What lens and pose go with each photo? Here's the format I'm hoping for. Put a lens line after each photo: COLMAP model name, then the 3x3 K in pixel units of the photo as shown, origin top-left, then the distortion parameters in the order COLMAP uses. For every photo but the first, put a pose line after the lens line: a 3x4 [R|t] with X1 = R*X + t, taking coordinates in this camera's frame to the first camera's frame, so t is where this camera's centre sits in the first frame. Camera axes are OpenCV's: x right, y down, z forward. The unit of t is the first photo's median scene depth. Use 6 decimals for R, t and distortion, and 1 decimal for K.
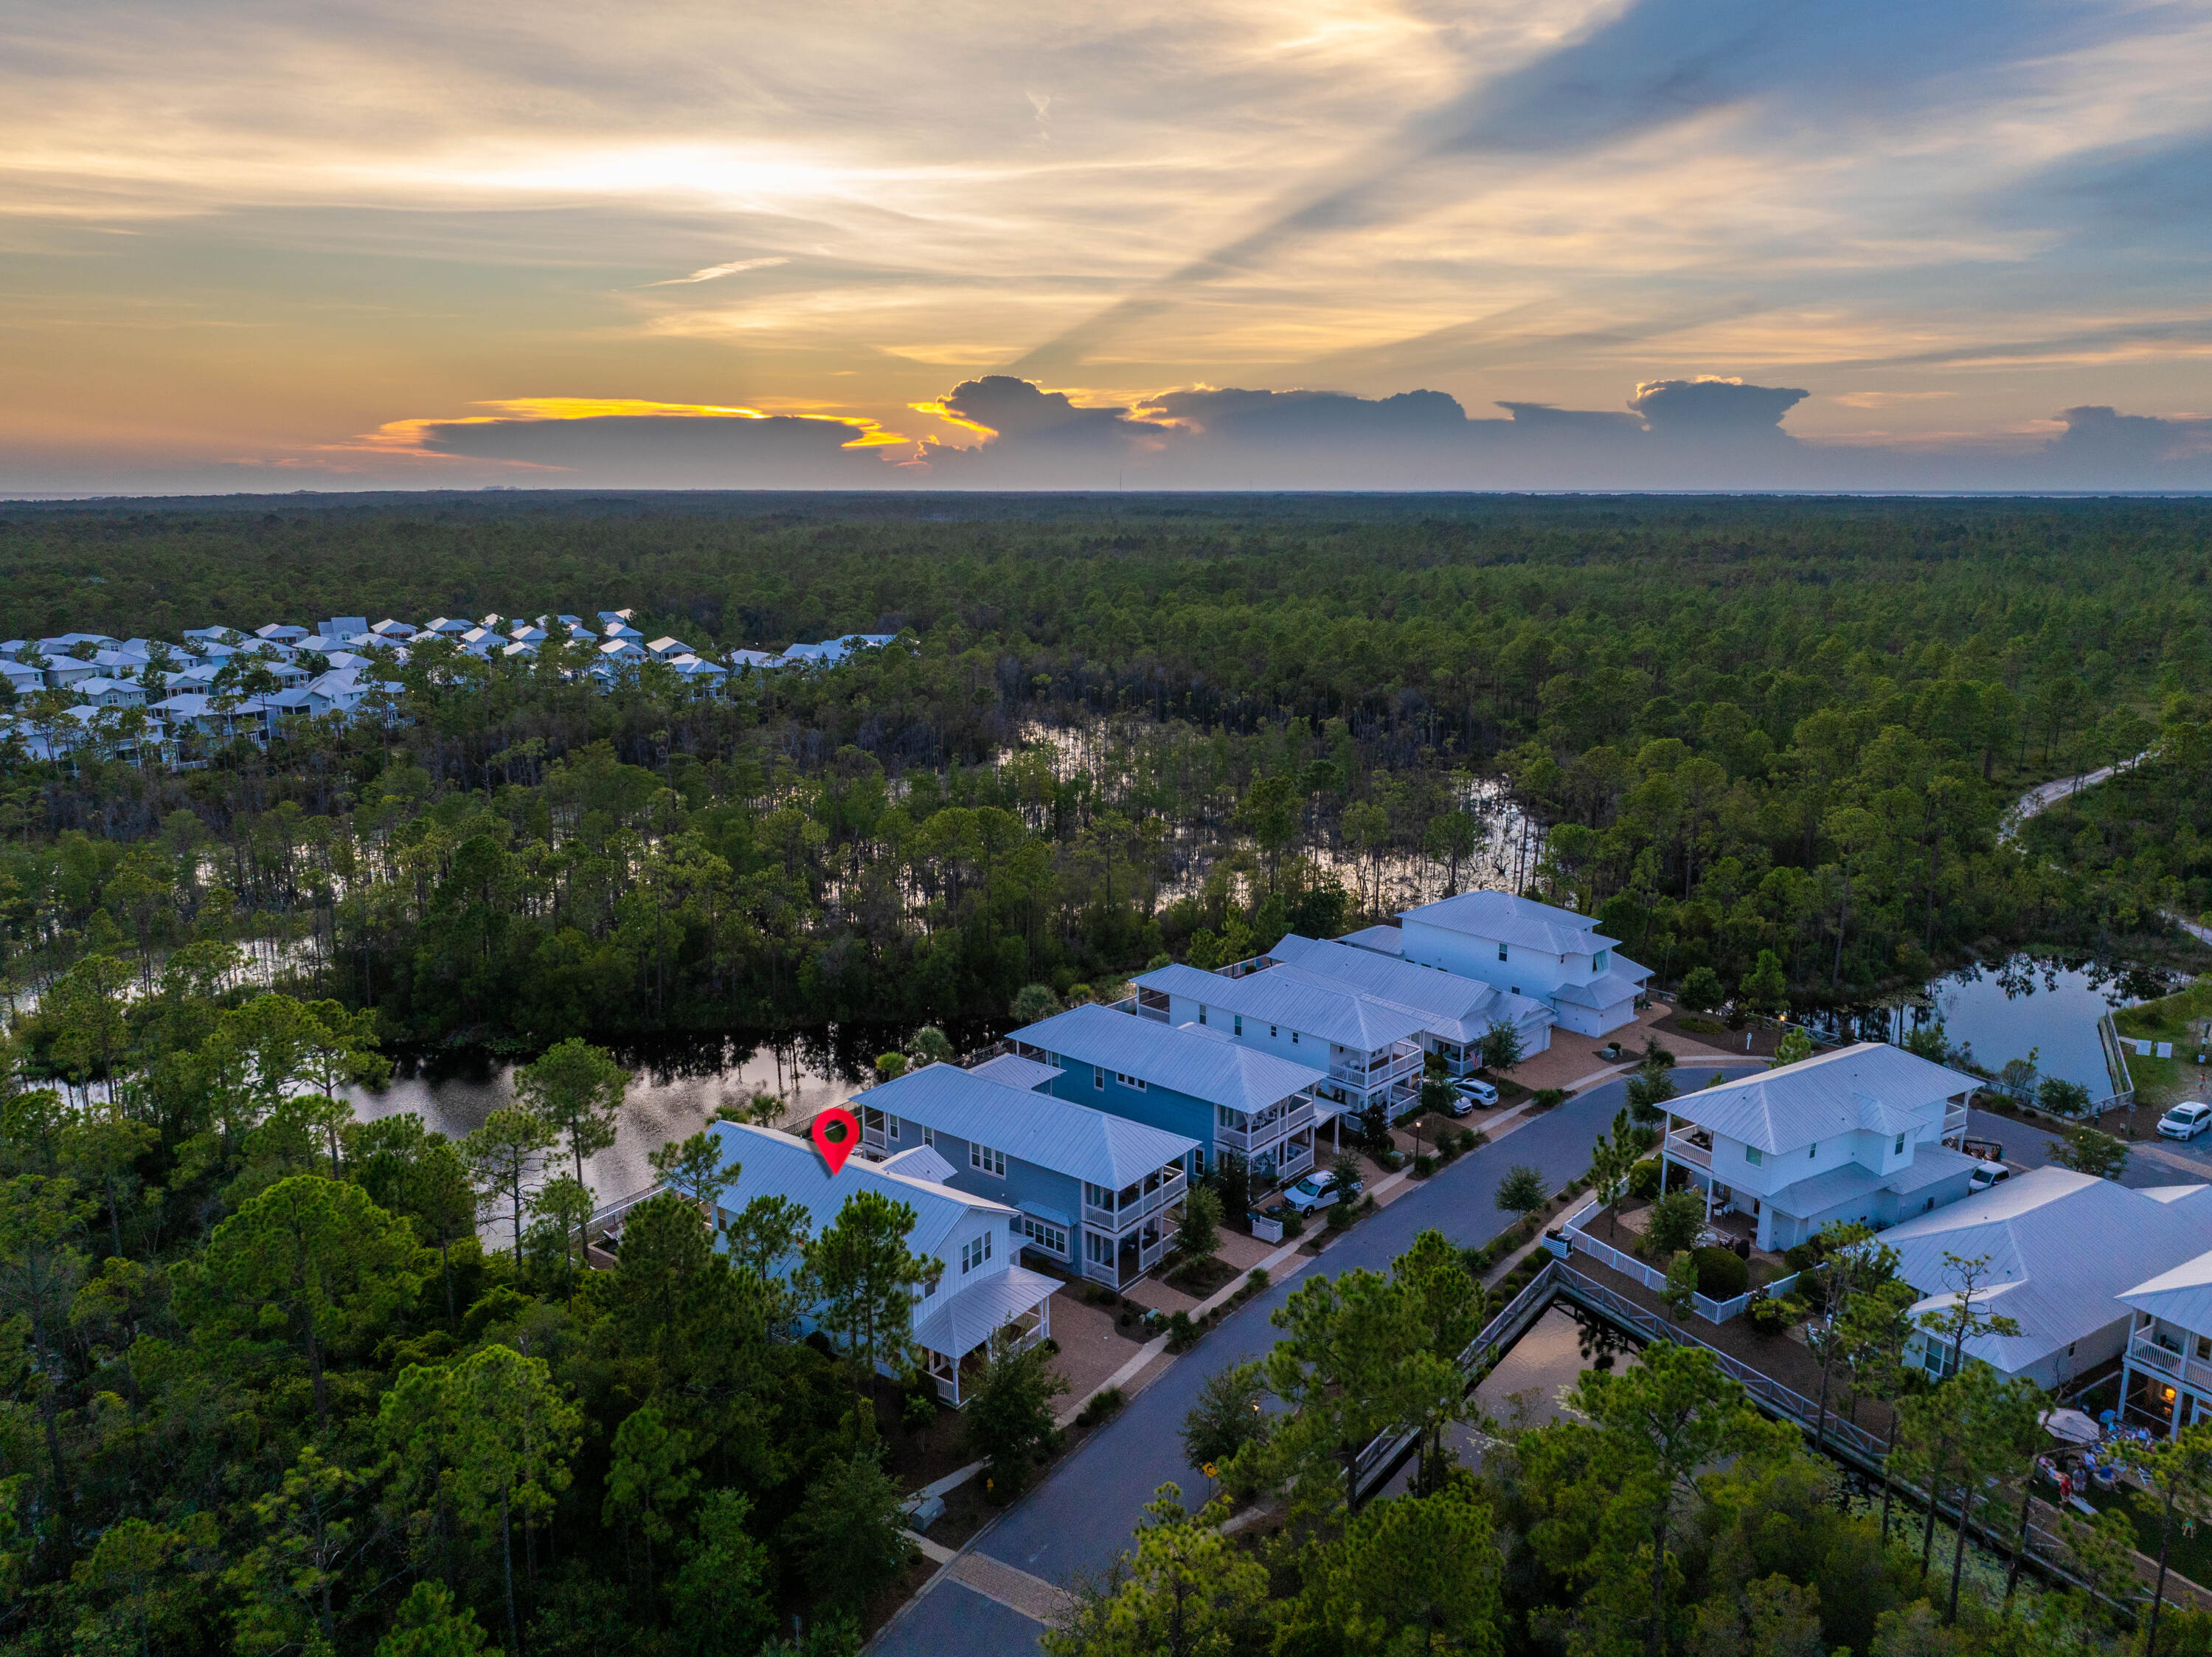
lens RADIAL K [[1540.0, 0, 1111.3], [0, 1540.0, 836.6], [0, 0, 1]] dist [-0.002676, 0.004065]
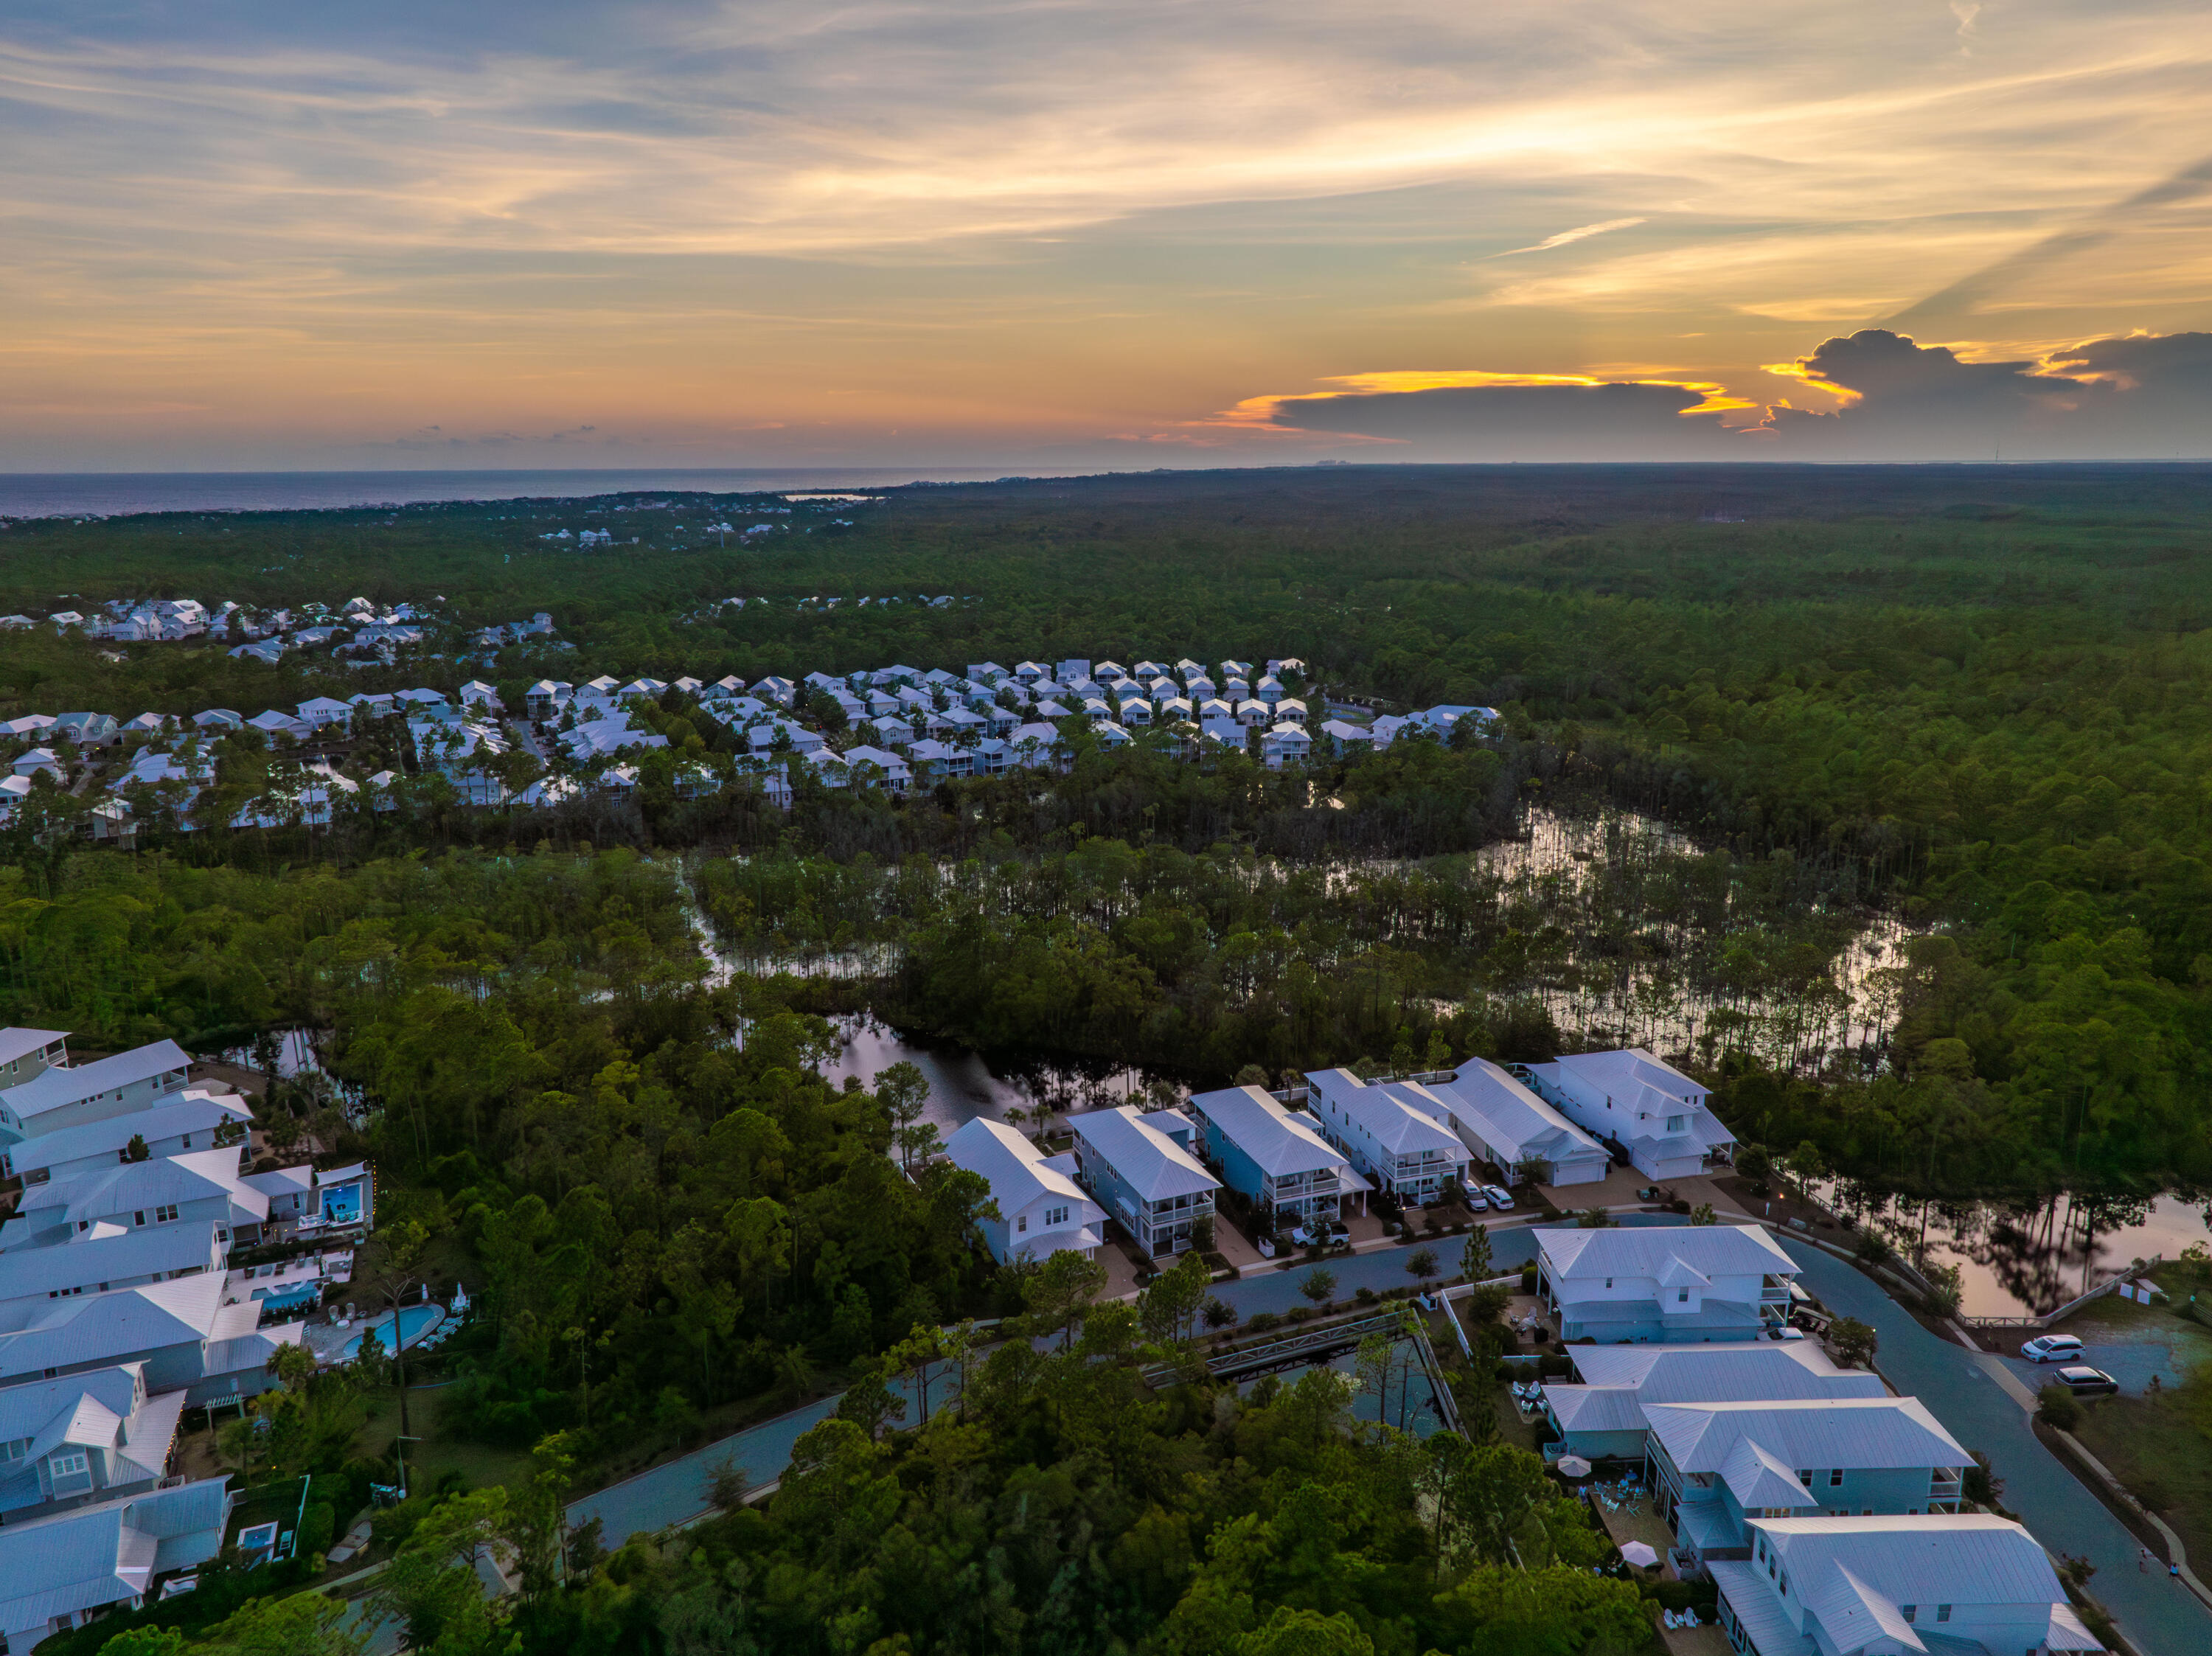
lens RADIAL K [[1540.3, 0, 1111.9], [0, 1540.3, 872.3], [0, 0, 1]] dist [0.000817, -0.000022]
pose [[0.872296, 0.121886, -0.473544, 0.562446], [-0.102284, 0.992493, 0.067045, -0.192193], [0.478161, -0.010047, 0.878215, -0.421113]]
